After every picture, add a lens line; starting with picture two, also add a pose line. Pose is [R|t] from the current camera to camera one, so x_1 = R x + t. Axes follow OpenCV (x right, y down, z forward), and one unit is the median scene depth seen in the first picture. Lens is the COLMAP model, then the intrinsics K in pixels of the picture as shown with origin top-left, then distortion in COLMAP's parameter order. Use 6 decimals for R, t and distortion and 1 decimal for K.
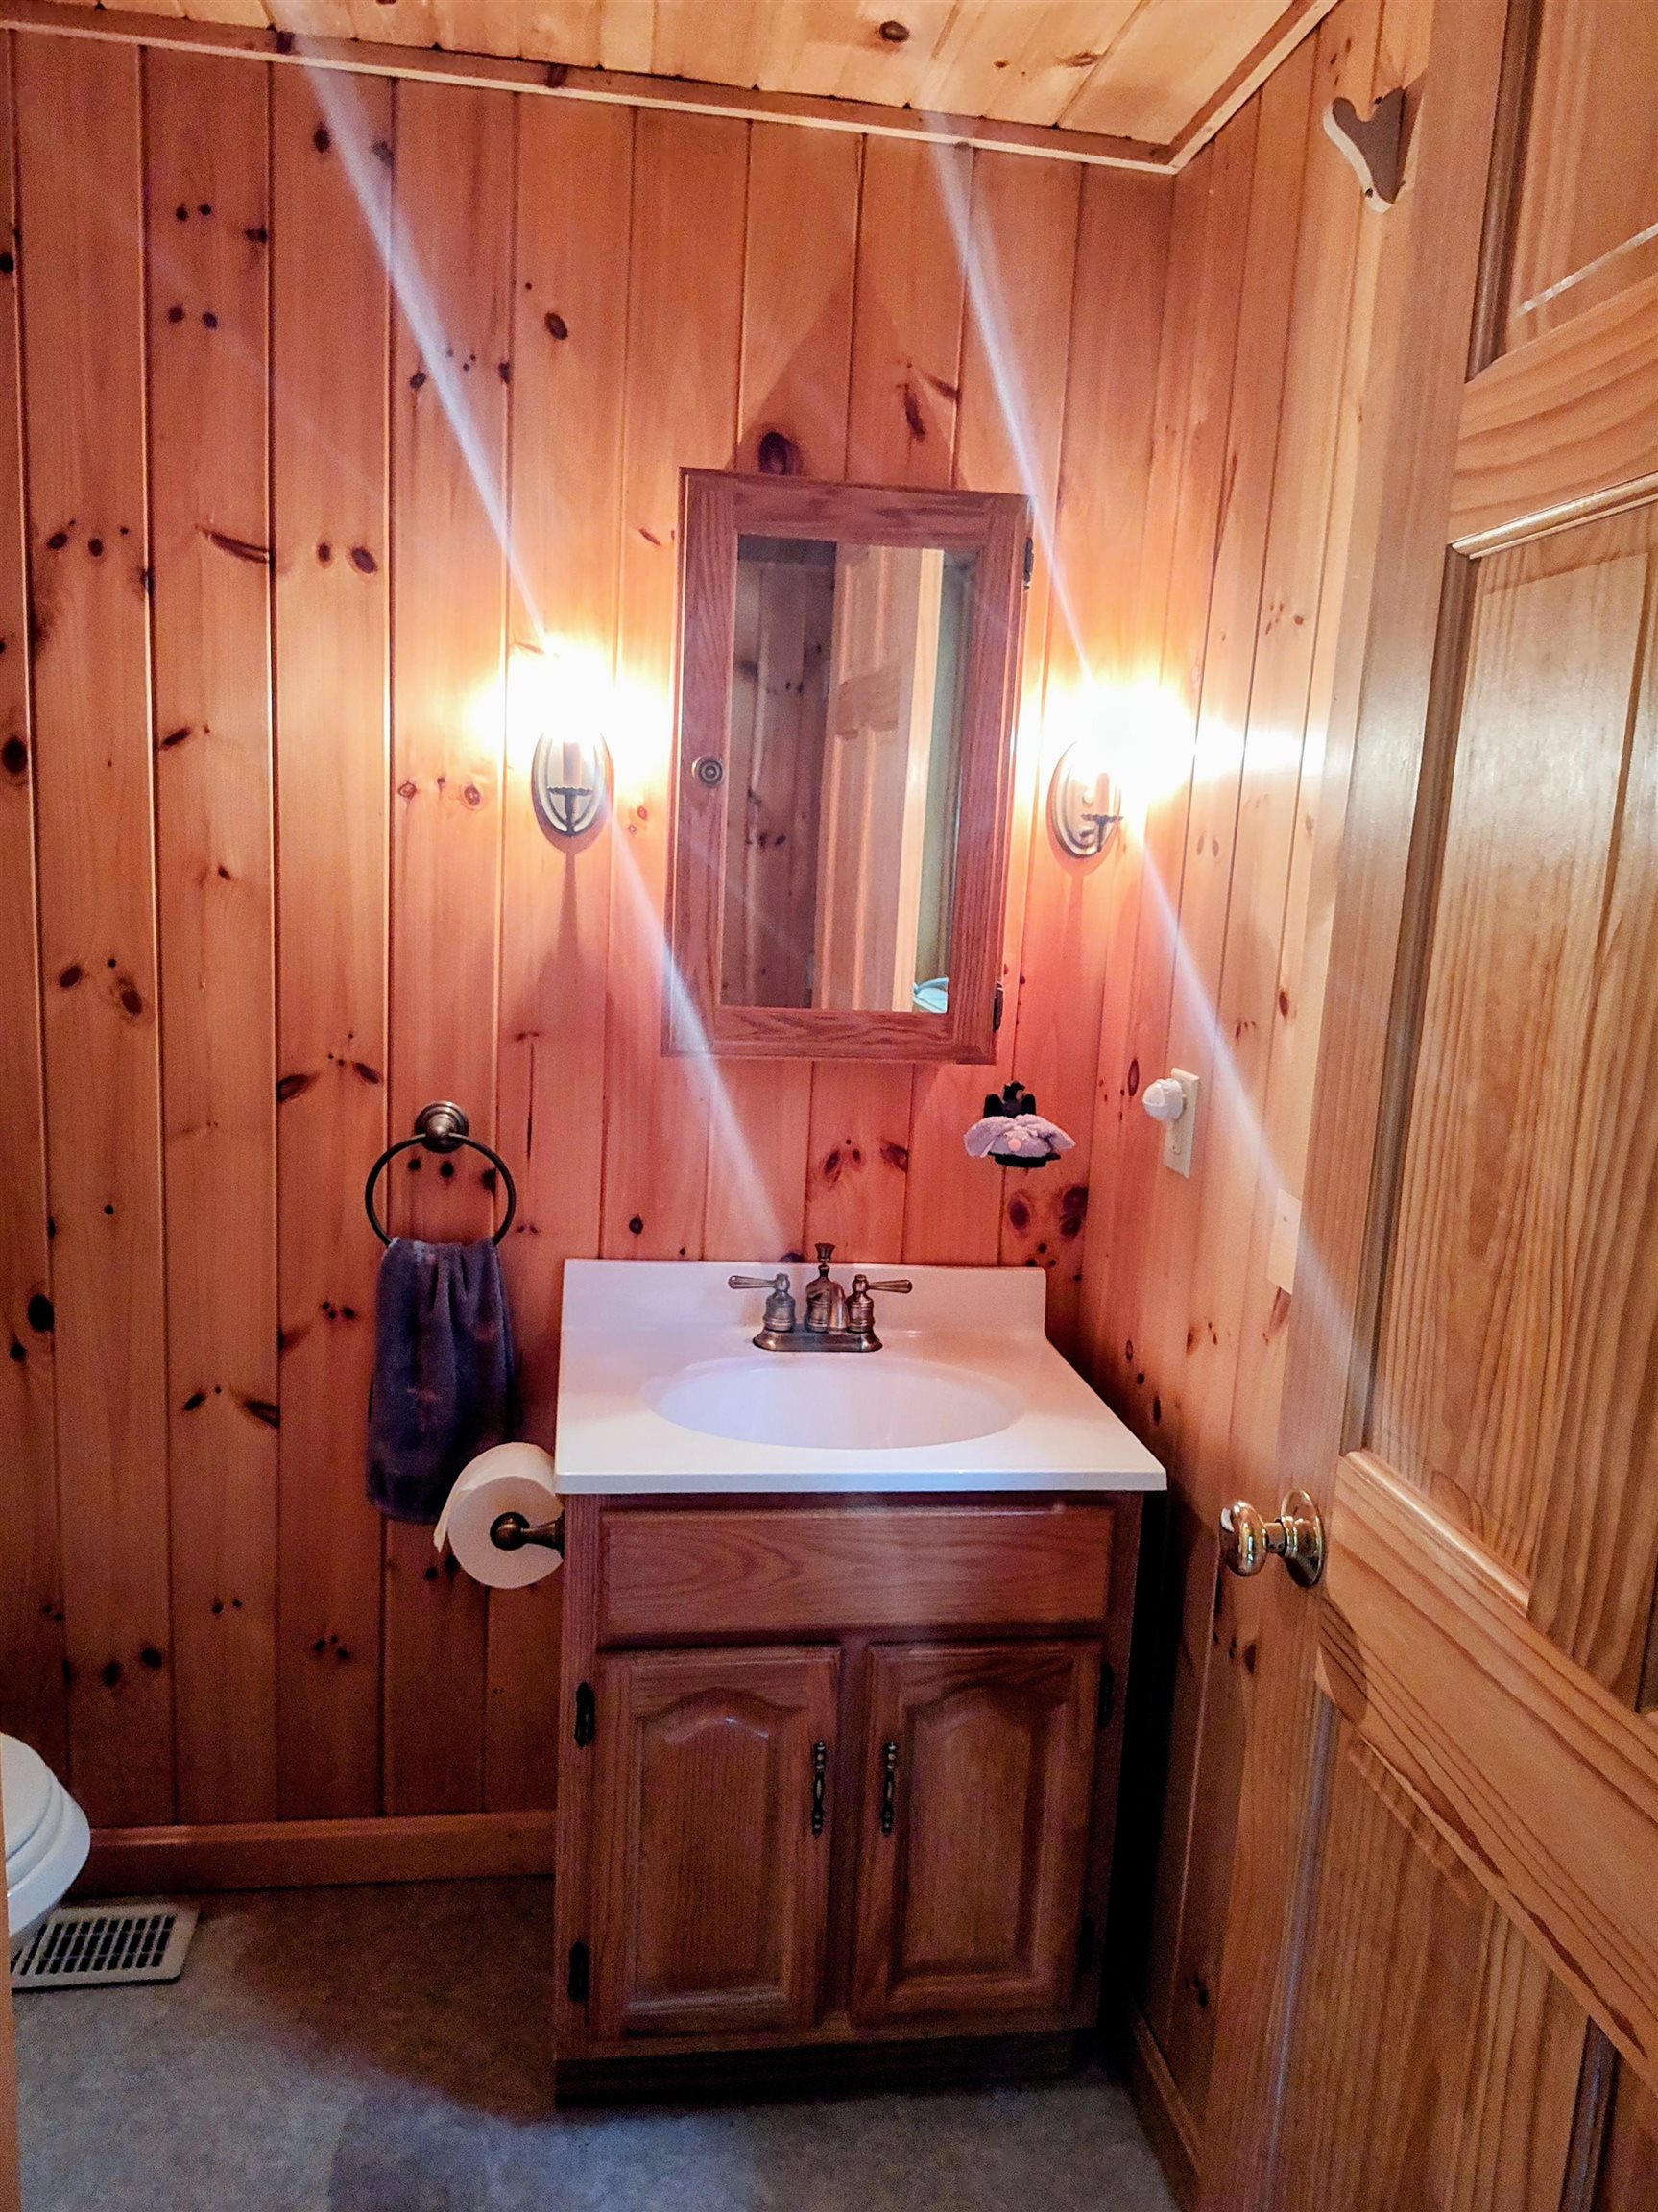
lens RADIAL K [[1536.7, 0, 818.4], [0, 1536.7, 1128.4], [0, 0, 1]] dist [0.038881, -0.048191]
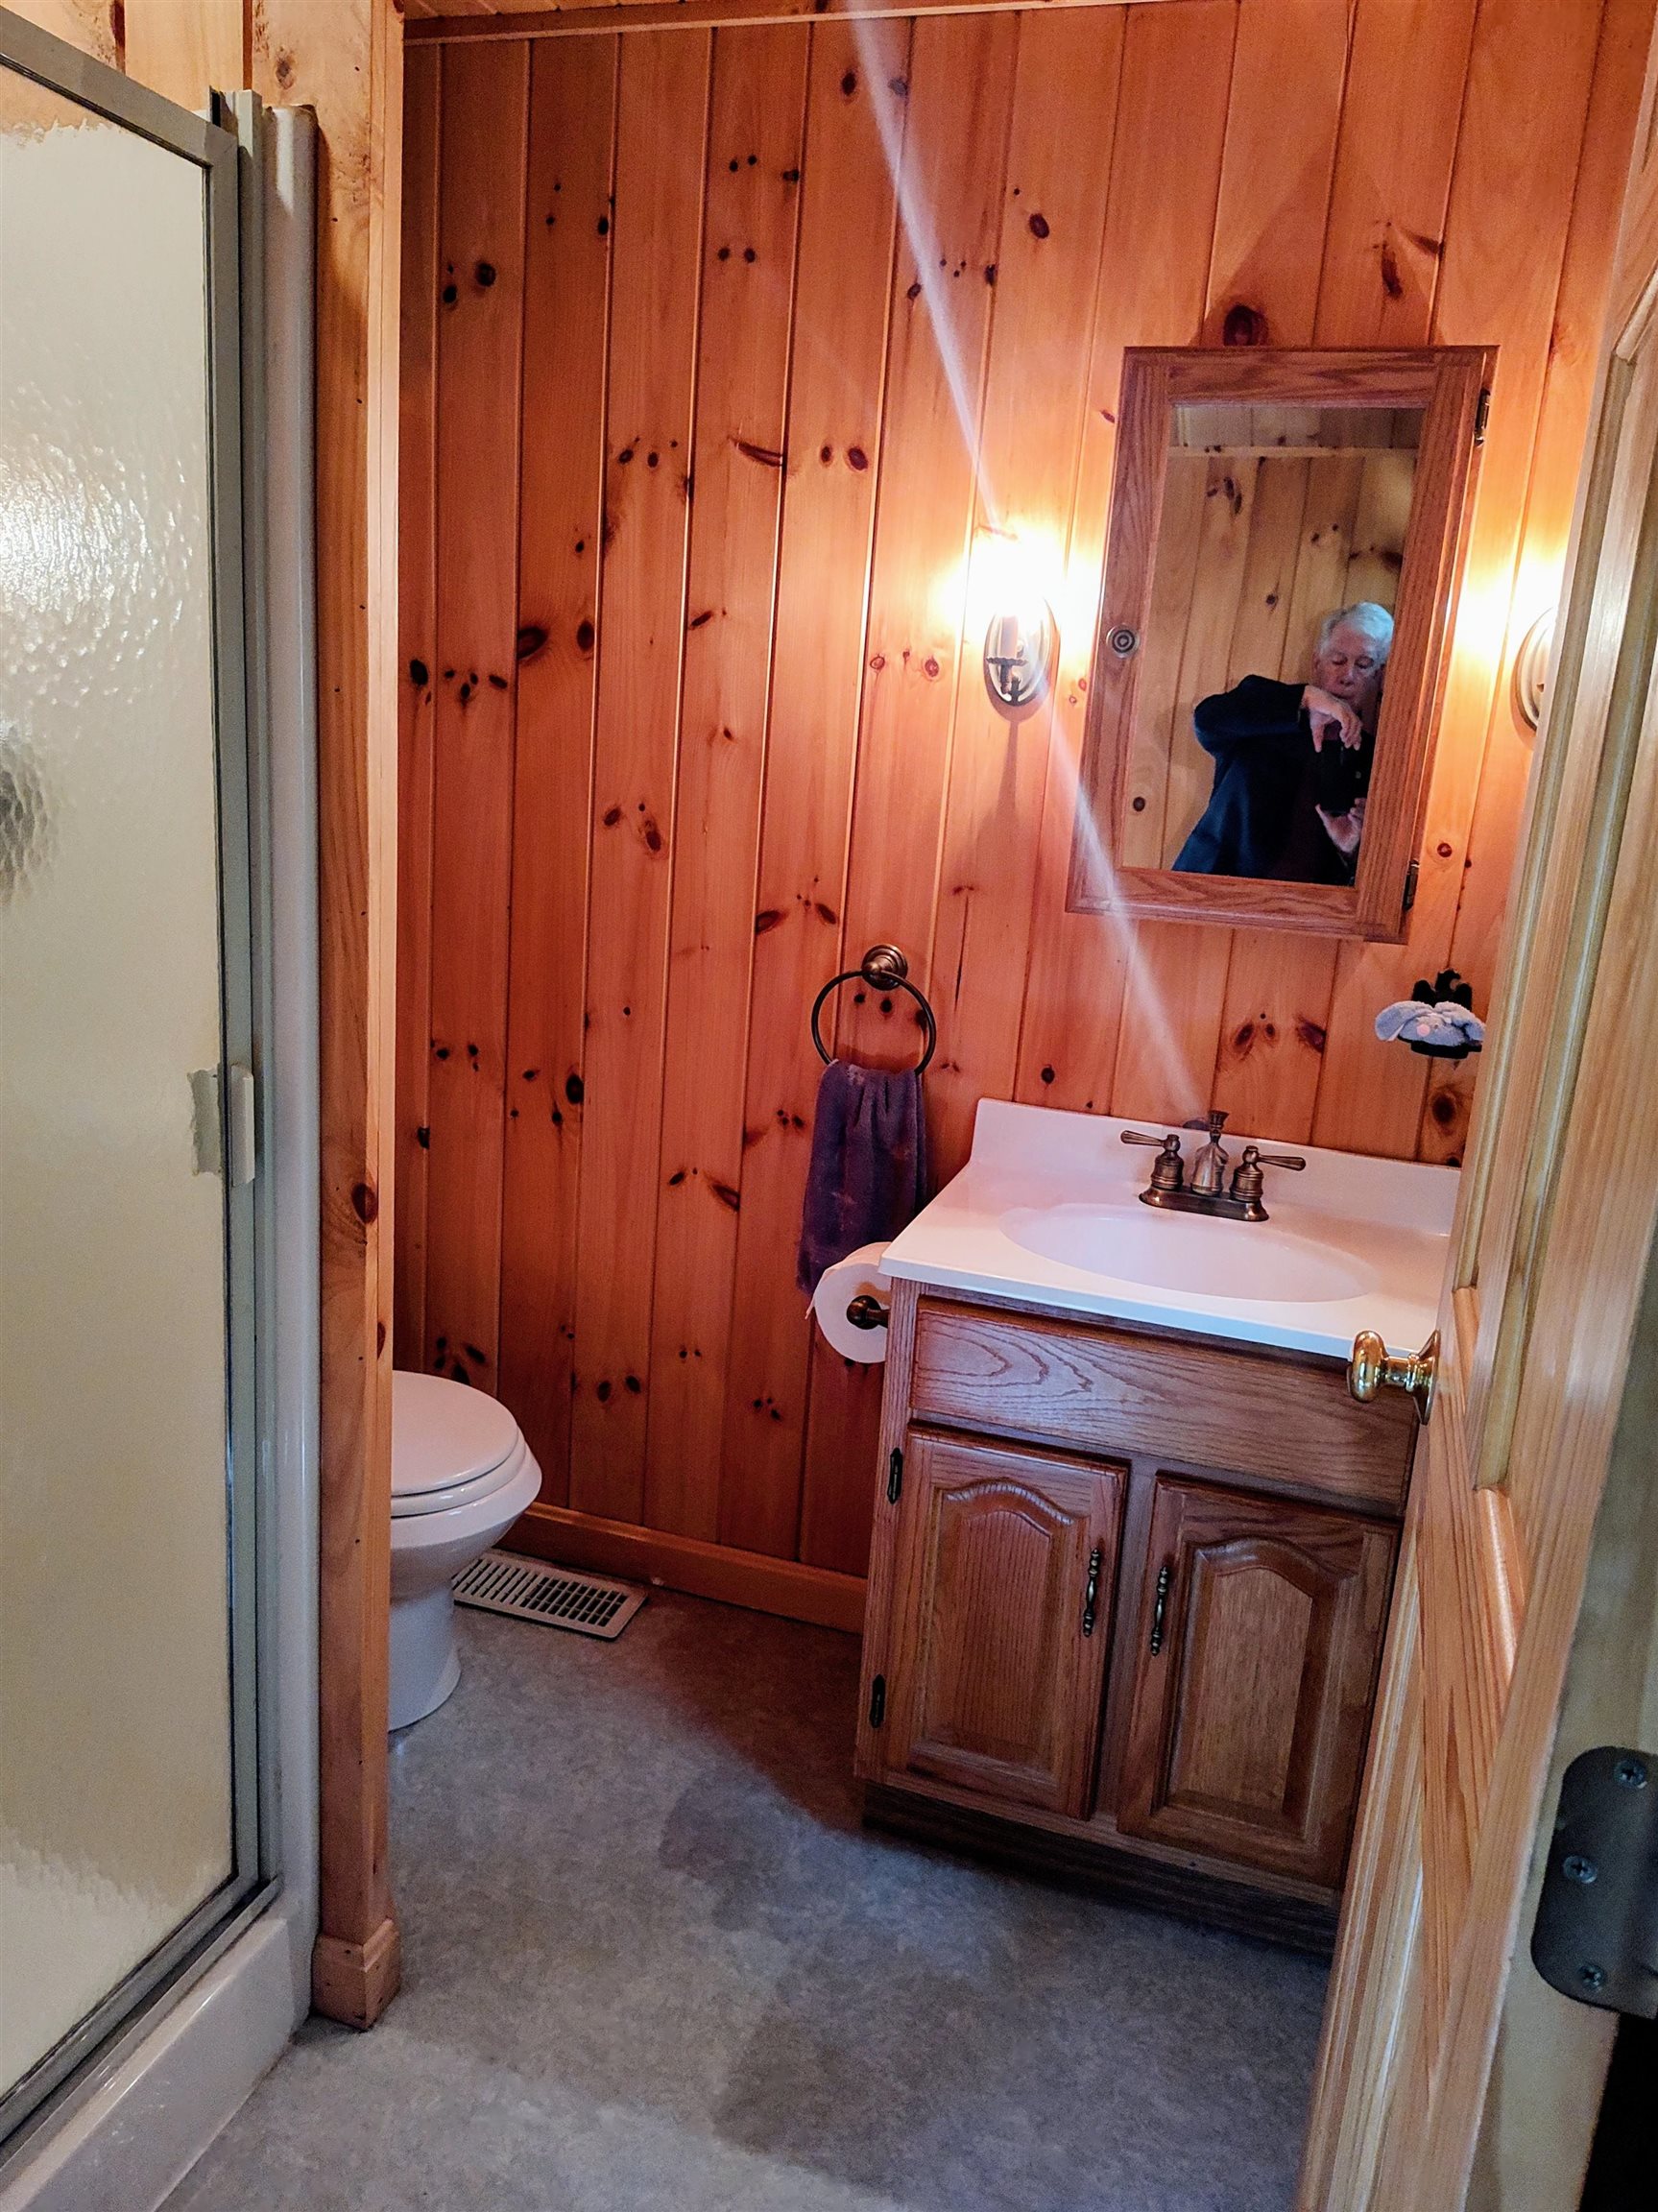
lens RADIAL K [[1536.7, 0, 866.8], [0, 1536.7, 1104.1], [0, 0, 1]] dist [0.038881, -0.048191]
pose [[0.903670, 0.113089, -0.413028, 0.229286], [-0.102200, 0.993584, 0.048443, 0.047942], [0.415856, -0.001565, 0.909429, -0.030738]]
